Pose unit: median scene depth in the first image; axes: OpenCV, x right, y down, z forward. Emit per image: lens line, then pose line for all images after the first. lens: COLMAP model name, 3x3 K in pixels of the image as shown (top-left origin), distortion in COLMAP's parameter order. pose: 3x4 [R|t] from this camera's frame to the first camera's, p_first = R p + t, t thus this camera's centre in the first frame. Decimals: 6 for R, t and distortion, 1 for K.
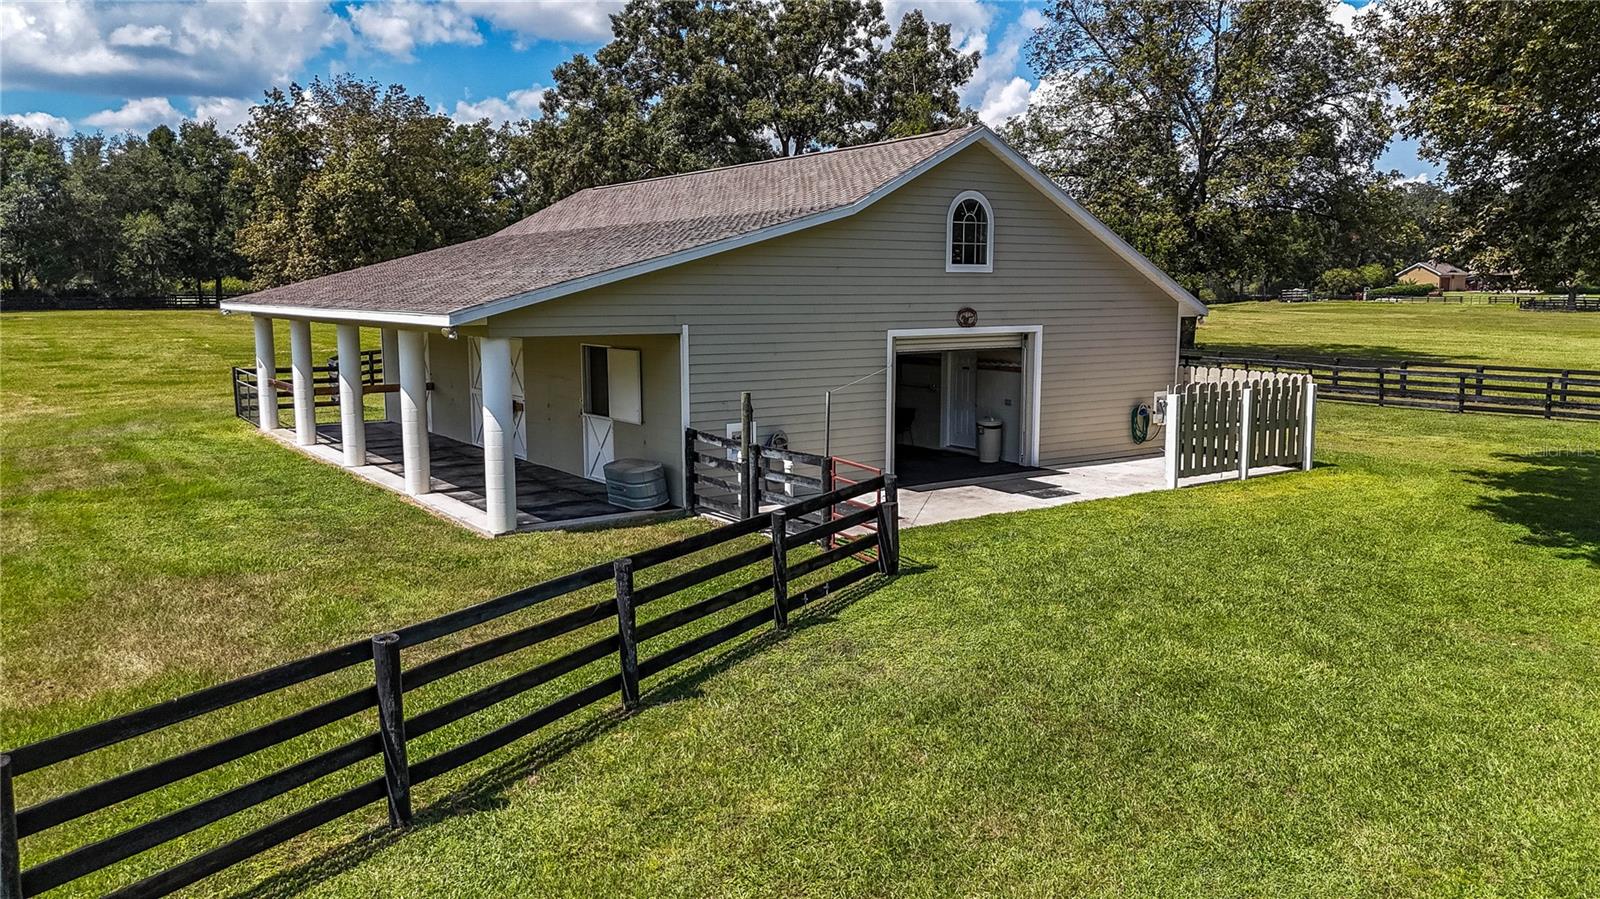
lens RADIAL K [[1163.9, 0, 795.3], [0, 1163.9, 443.7], [0, 0, 1]] dist [0.073132, -0.062728]
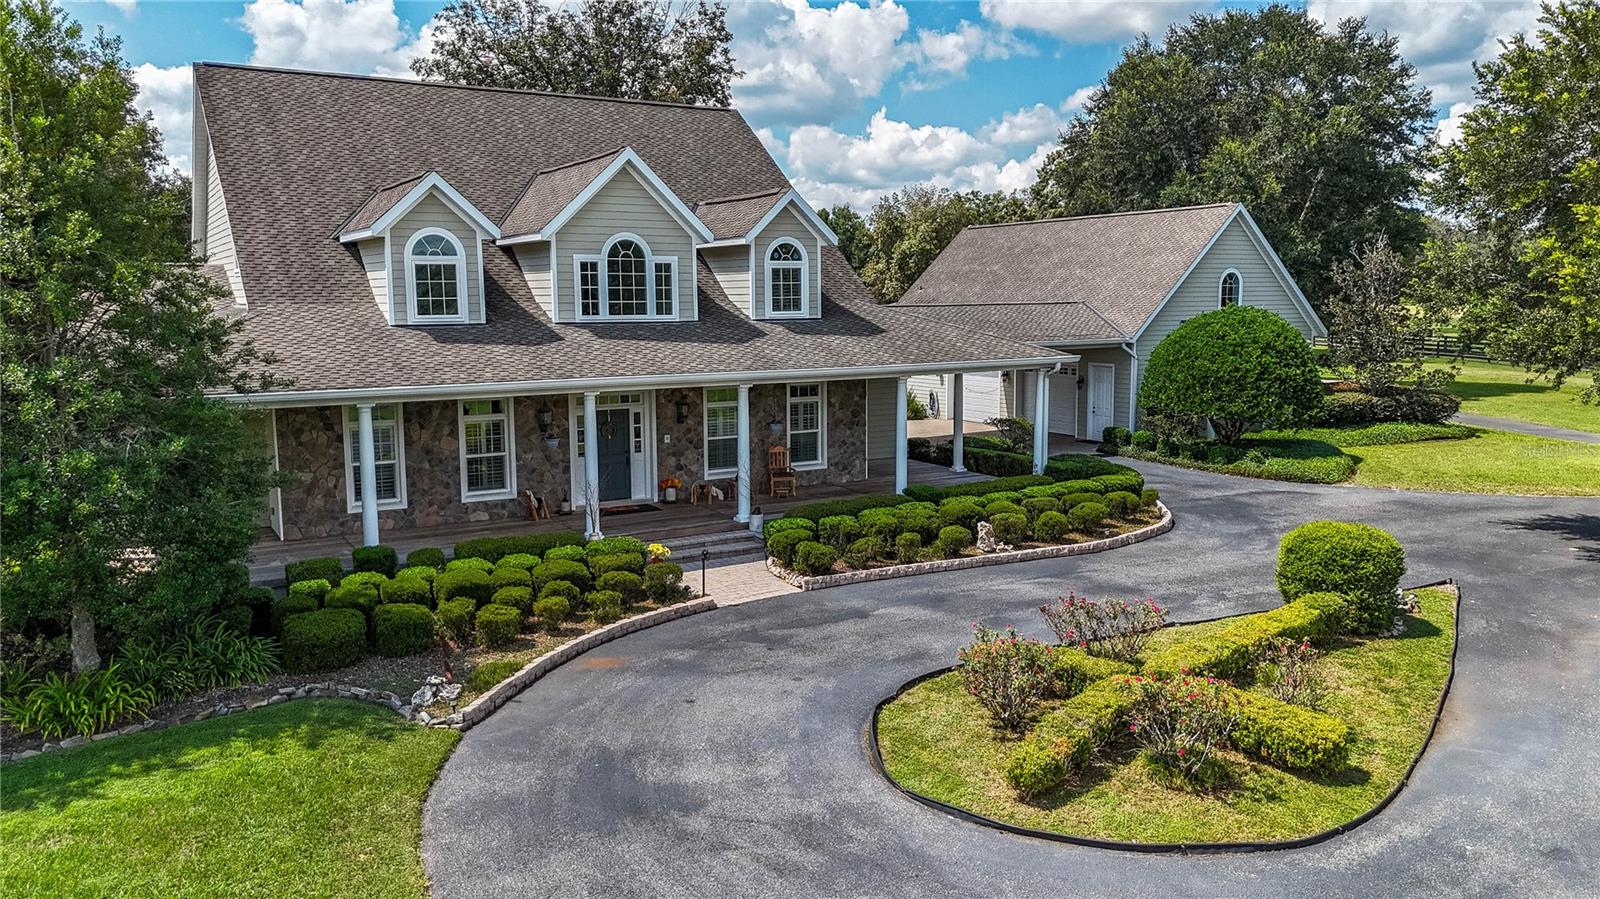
lens RADIAL K [[1163.9, 0, 795.3], [0, 1163.9, 443.7], [0, 0, 1]] dist [0.073132, -0.062728]
pose [[0.899410, 0.046152, -0.434663, 0.236148], [-0.046819, 0.998861, 0.009180, 0.081646], [0.434592, 0.012095, 0.900546, -0.662681]]
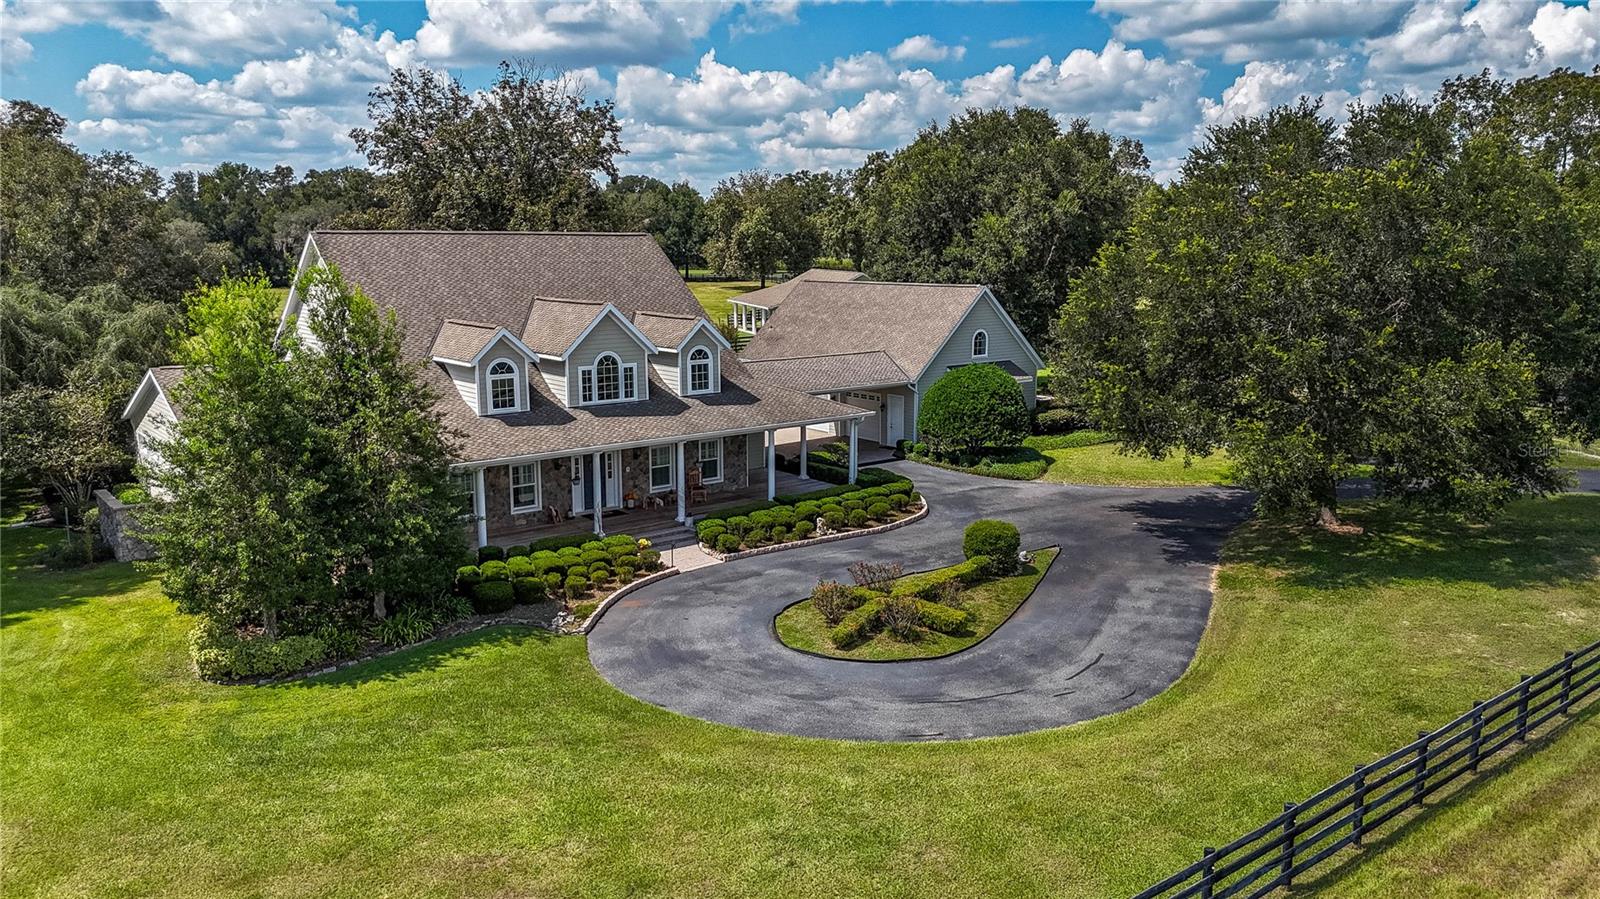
lens RADIAL K [[1180.4, 0, 800.0], [0, 1180.4, 449.5], [0, 0, 1]] dist [0.099516, -0.166650]
pose [[0.954066, 0.050535, -0.295305, 0.285459], [-0.035874, 0.997850, 0.054858, 0.050250], [0.297442, -0.041744, 0.953827, -0.838224]]
